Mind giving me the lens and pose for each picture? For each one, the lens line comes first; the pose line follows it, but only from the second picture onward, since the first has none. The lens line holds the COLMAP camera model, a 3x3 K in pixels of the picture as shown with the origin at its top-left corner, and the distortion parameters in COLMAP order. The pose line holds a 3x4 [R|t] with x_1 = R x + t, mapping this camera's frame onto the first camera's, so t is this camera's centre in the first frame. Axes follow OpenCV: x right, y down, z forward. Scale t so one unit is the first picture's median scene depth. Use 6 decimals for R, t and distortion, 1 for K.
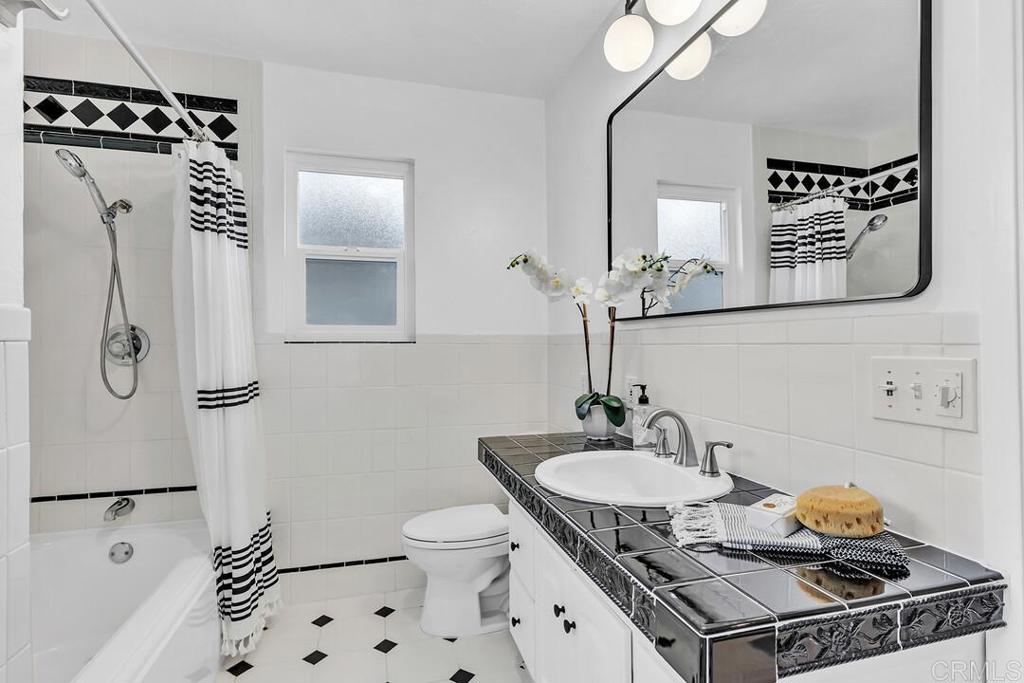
lens RADIAL K [[497.9, 0, 508.0], [0, 497.9, 341.7], [0, 0, 1]] dist [0.000698, 0.000449]
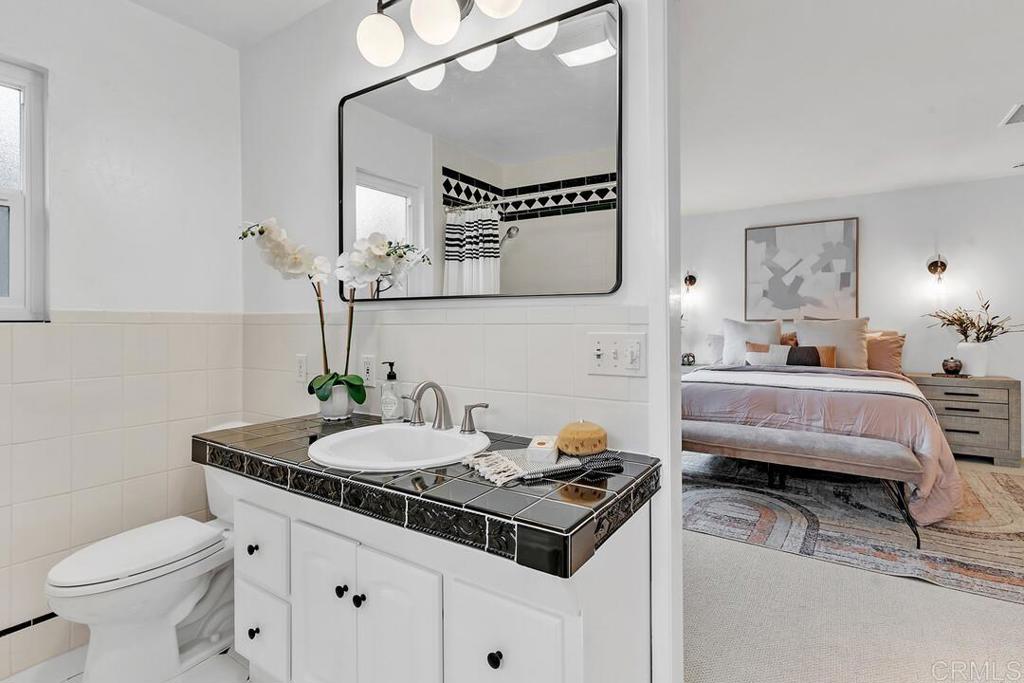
lens RADIAL K [[494.7, 0, 509.9], [0, 494.7, 320.4], [0, 0, 1]] dist [-0.001751, 0.000108]
pose [[0.757975, 0.005495, 0.652261, -0.197433], [-0.003509, 0.999984, -0.004346, 0.000386], [-0.652274, 0.001005, 0.757982, 0.018676]]
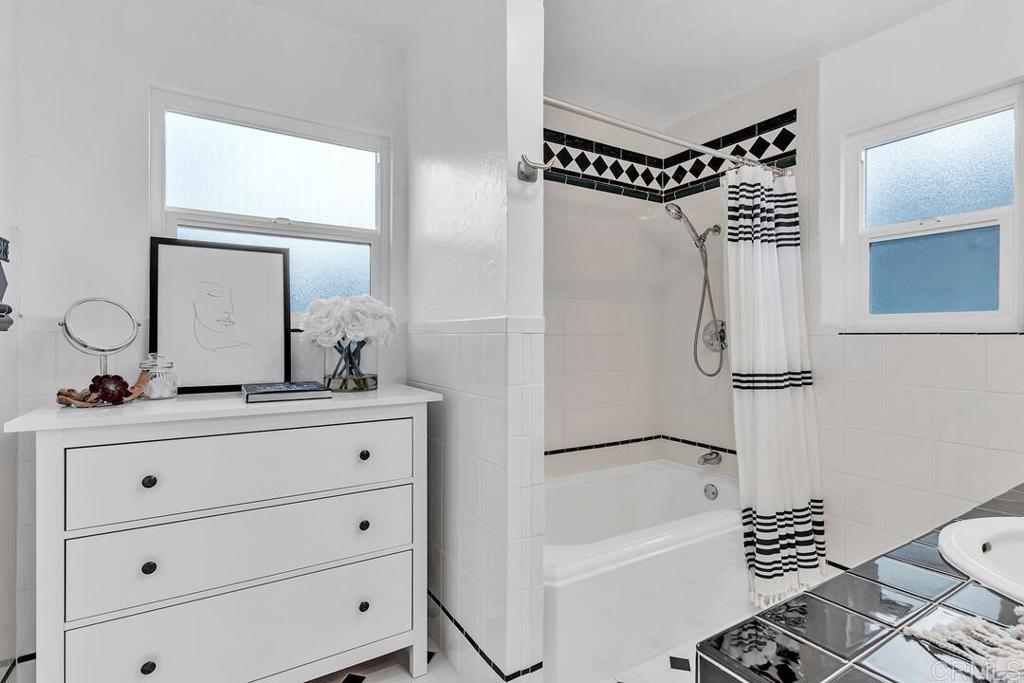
lens RADIAL K [[502.4, 0, 511.6], [0, 502.4, 333.3], [0, 0, 1]] dist [-0.000944, -0.000101]
pose [[0.277008, -0.000253, -0.960867, 0.401929], [0.002065, 0.999998, 0.000332, -0.001177], [0.960865, -0.002076, 0.277008, 0.131990]]
